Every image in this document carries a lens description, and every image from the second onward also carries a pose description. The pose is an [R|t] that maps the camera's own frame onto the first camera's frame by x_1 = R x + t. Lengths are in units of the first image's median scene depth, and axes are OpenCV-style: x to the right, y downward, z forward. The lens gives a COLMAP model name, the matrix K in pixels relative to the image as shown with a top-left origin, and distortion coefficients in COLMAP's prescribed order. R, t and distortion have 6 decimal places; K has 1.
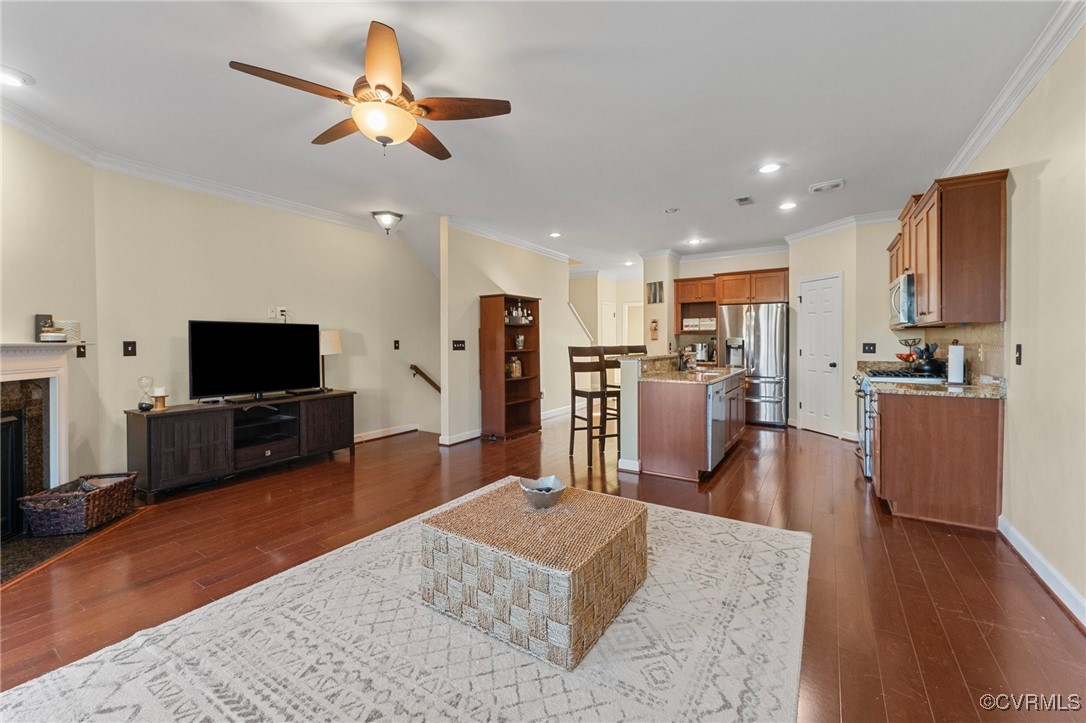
lens RADIAL K [[444.1, 0, 539.5], [0, 444.1, 344.9], [0, 0, 1]] dist [0.002091, 0.000308]
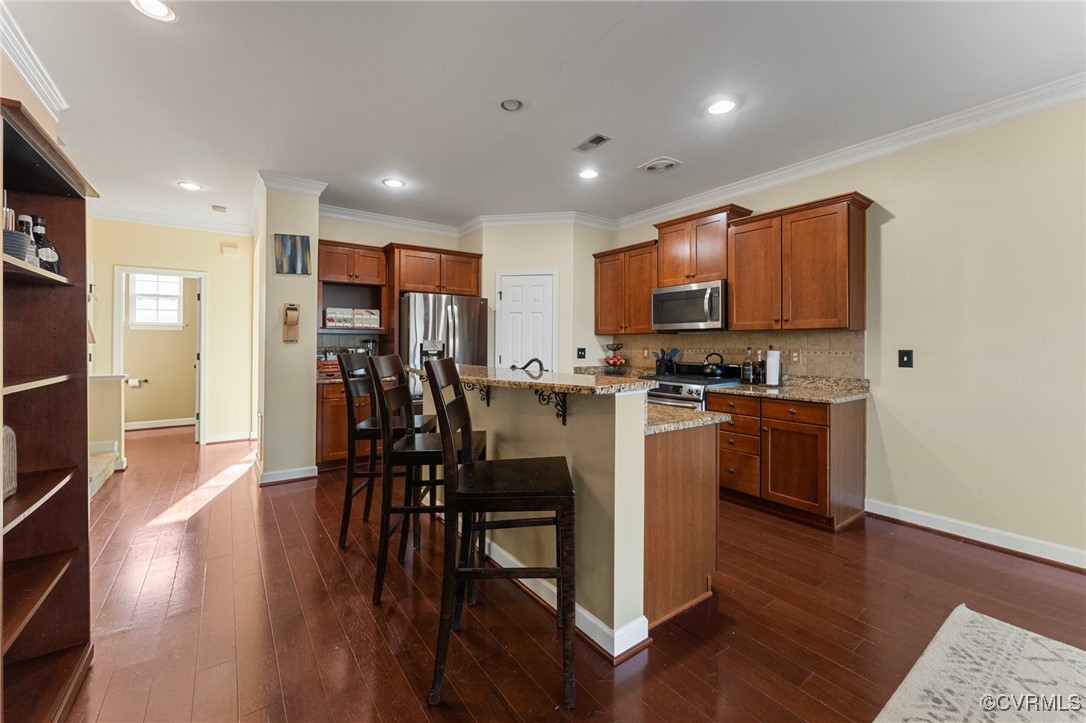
lens RADIAL K [[439.9, 0, 543.3], [0, 439.9, 344.5], [0, 0, 1]] dist [-0.002065, -0.000116]
pose [[0.359453, 0.004657, 0.933152, -0.154772], [0.002938, 0.999977, -0.006122, -0.005239], [-0.933159, 0.004942, 0.359431, 0.637991]]
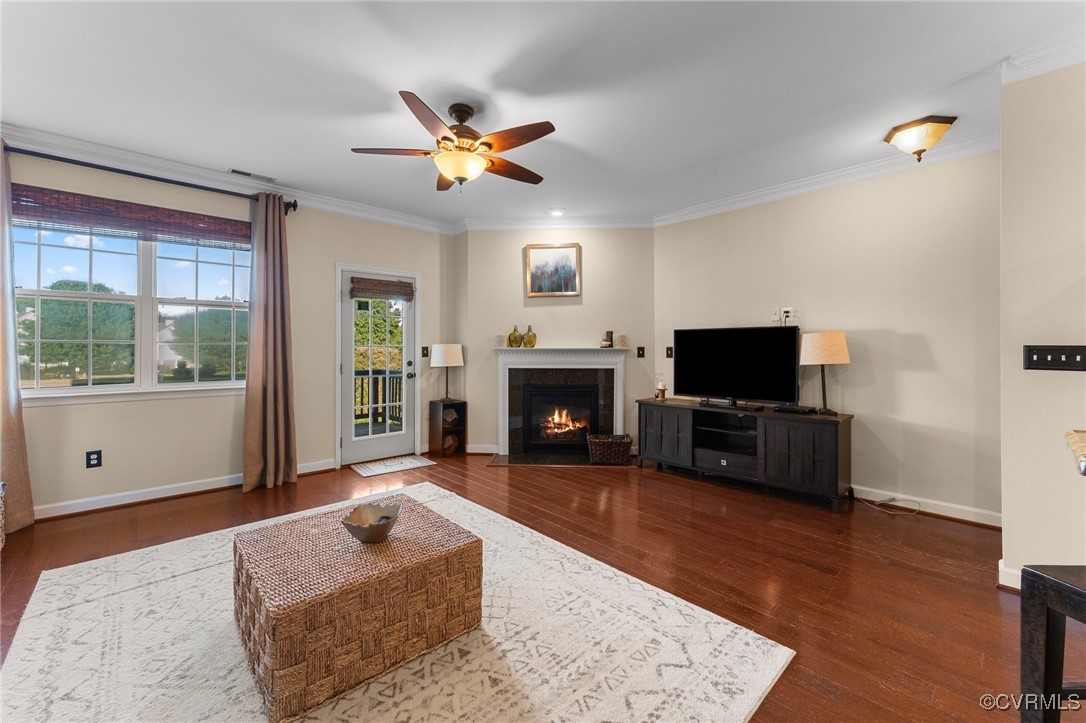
lens RADIAL K [[439.9, 0, 543.3], [0, 439.9, 344.5], [0, 0, 1]] dist [-0.002065, -0.000116]
pose [[-0.241715, -0.002833, -0.970343, 0.281897], [-0.007353, 0.999972, -0.001088, -0.006743], [0.970319, 0.006872, -0.241729, 0.570056]]
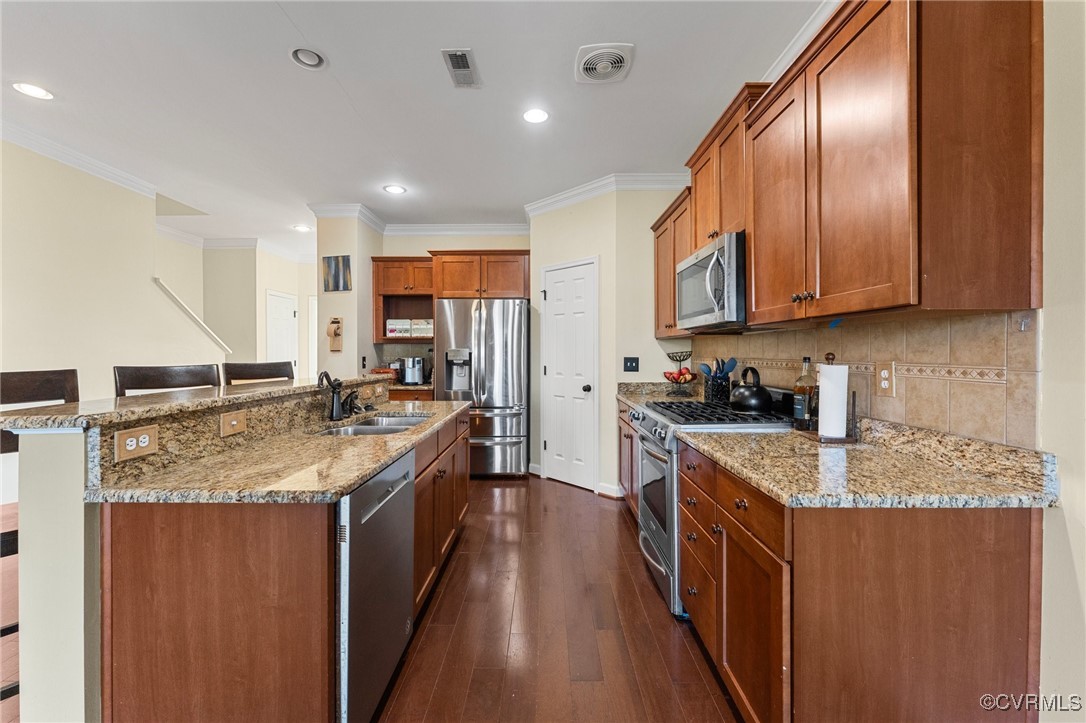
lens RADIAL K [[438.1, 0, 543.5], [0, 438.1, 351.3], [0, 0, 1]] dist [0.000576, 0.000090]
pose [[0.841661, 0.003347, 0.539996, 0.212916], [0.003168, 0.999933, -0.011135, -0.005438], [-0.539997, 0.011082, 0.841594, 0.422438]]
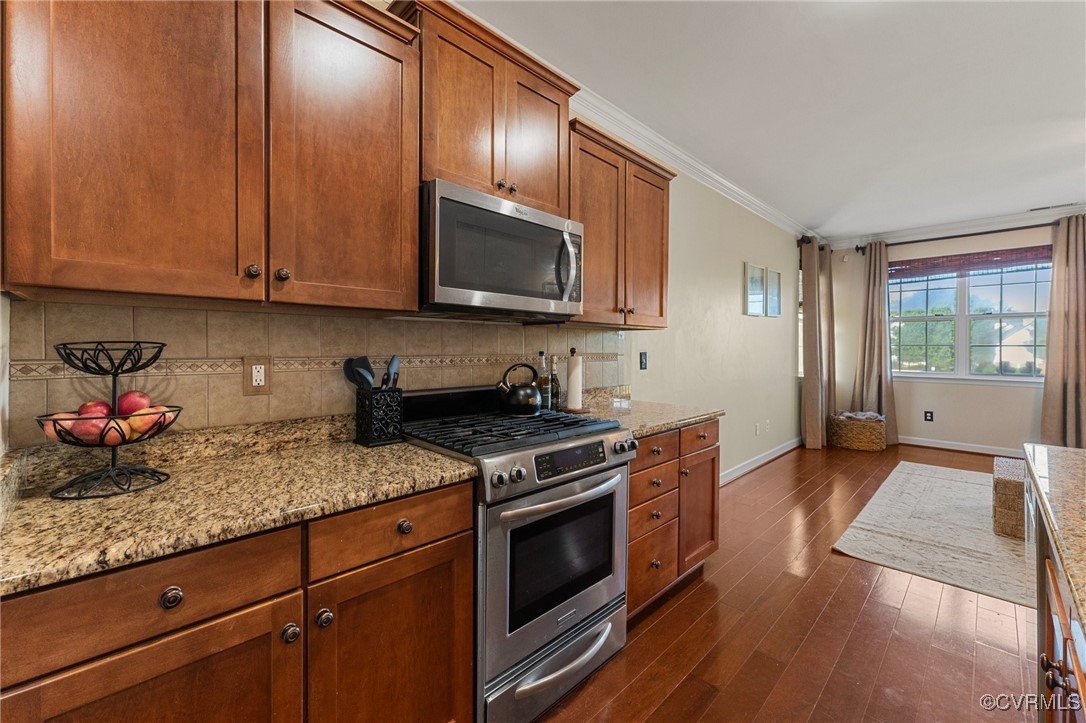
lens RADIAL K [[437.9, 0, 539.5], [0, 437.9, 349.9], [0, 0, 1]] dist [-0.001234, -0.000126]
pose [[-0.975167, -0.000990, 0.221468, 0.467911], [0.001747, 0.999924, 0.012164, -0.009786], [-0.221463, 0.012249, -0.975092, 0.947892]]
